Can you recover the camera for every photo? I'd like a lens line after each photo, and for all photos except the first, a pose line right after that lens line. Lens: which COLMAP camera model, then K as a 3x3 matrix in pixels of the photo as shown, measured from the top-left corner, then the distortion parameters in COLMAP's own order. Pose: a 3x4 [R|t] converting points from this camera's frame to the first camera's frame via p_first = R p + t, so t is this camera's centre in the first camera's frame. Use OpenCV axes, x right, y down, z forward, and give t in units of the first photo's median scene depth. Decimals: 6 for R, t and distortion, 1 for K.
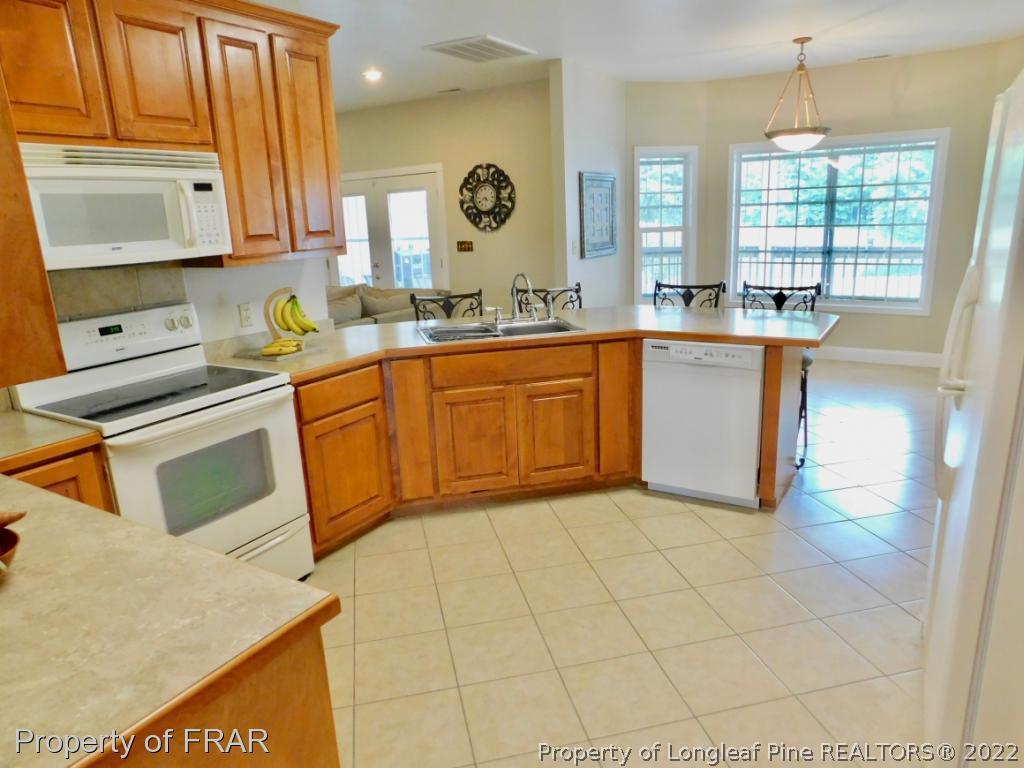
lens RADIAL K [[677.3, 0, 511.1], [0, 677.3, 383.8], [0, 0, 1]] dist [-0.046395, 0.027547]
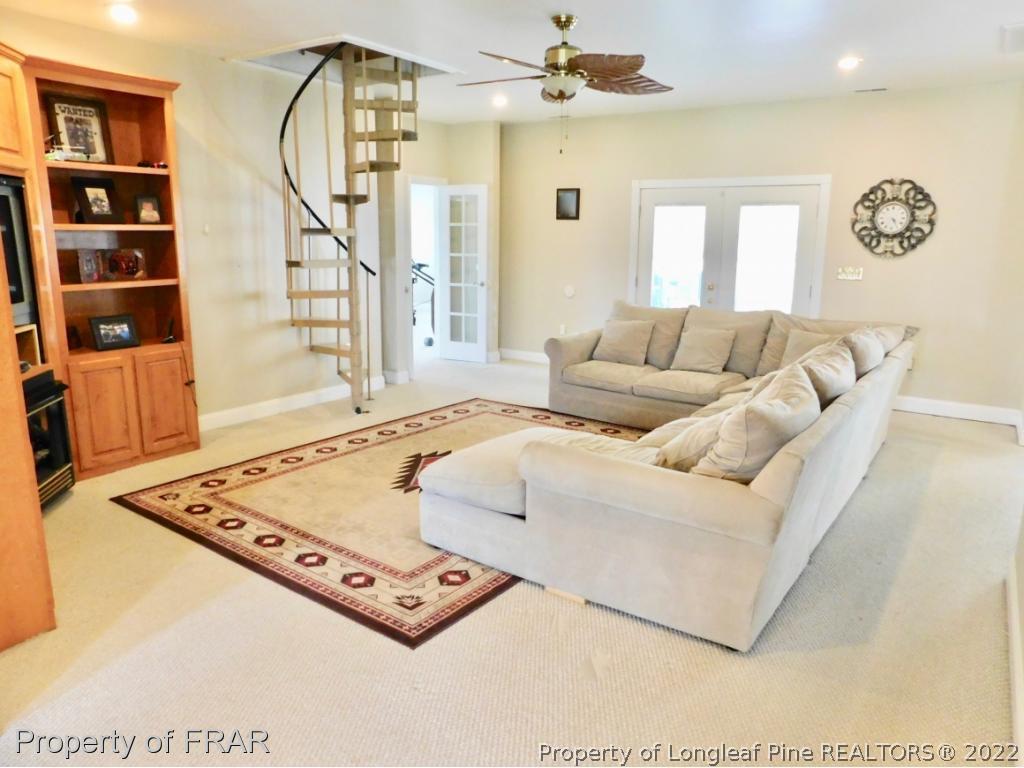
lens RADIAL K [[677.3, 0, 515.9], [0, 677.3, 384.9], [0, 0, 1]] dist [-0.046395, 0.027547]
pose [[0.996428, 0.069591, -0.047838, -0.450976], [-0.070762, 0.997223, -0.023227, -0.013512], [0.046089, 0.026529, 0.998585, 0.143015]]
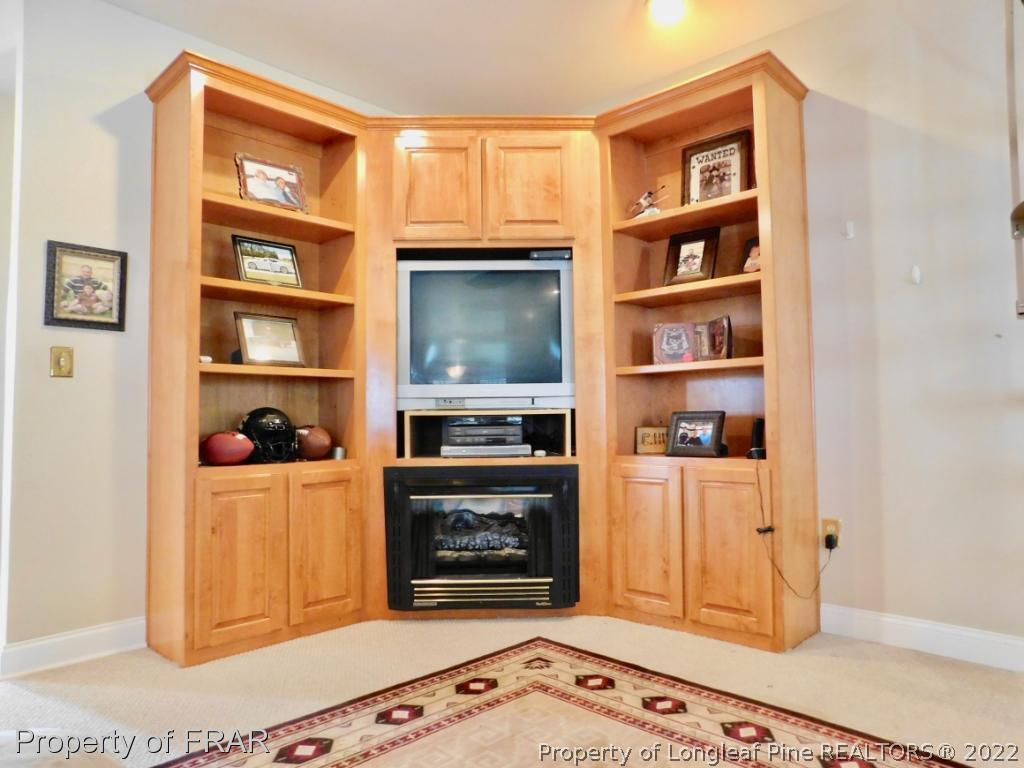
lens RADIAL K [[677.3, 0, 509.9], [0, 677.3, 379.7], [0, 0, 1]] dist [-0.046395, 0.027547]
pose [[-0.212623, -0.005411, -0.977119, -0.393692], [-0.214422, 0.975870, 0.041255, -0.076273], [0.953318, 0.218288, -0.208653, 0.702036]]
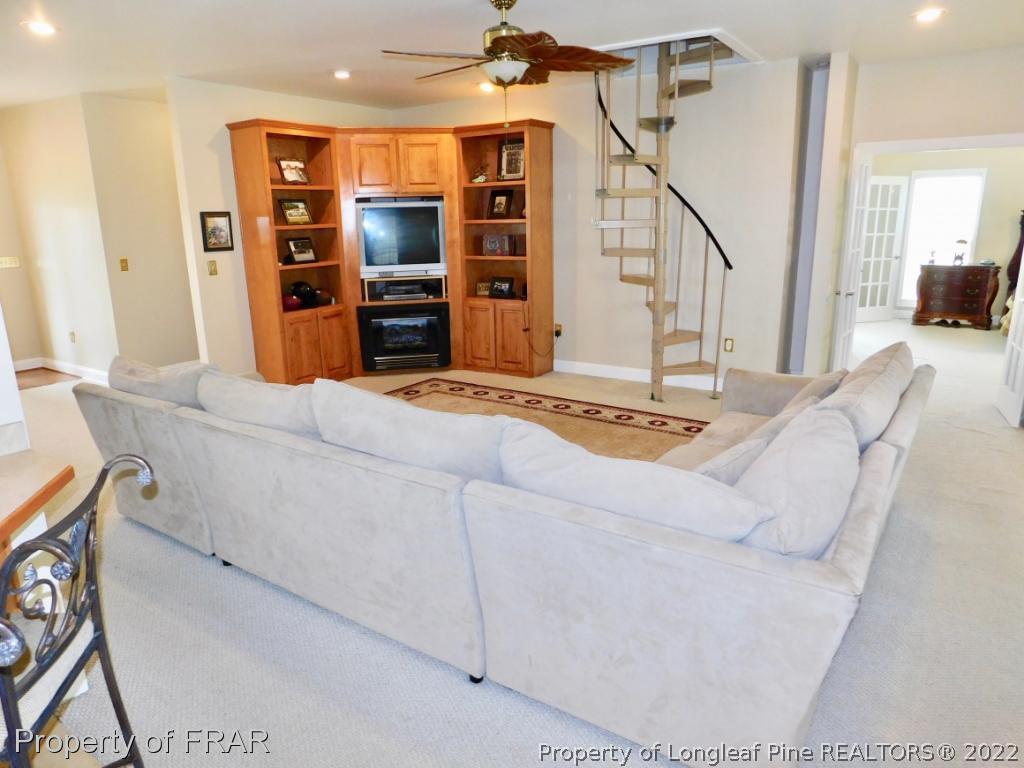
lens RADIAL K [[677.3, 0, 514.6], [0, 677.3, 377.6], [0, 0, 1]] dist [-0.046395, 0.027547]
pose [[-0.024653, 0.281046, -0.959378, 0.117223], [-0.221417, 0.934300, 0.279389, -0.204066], [0.974868, 0.219310, 0.039196, 0.741394]]
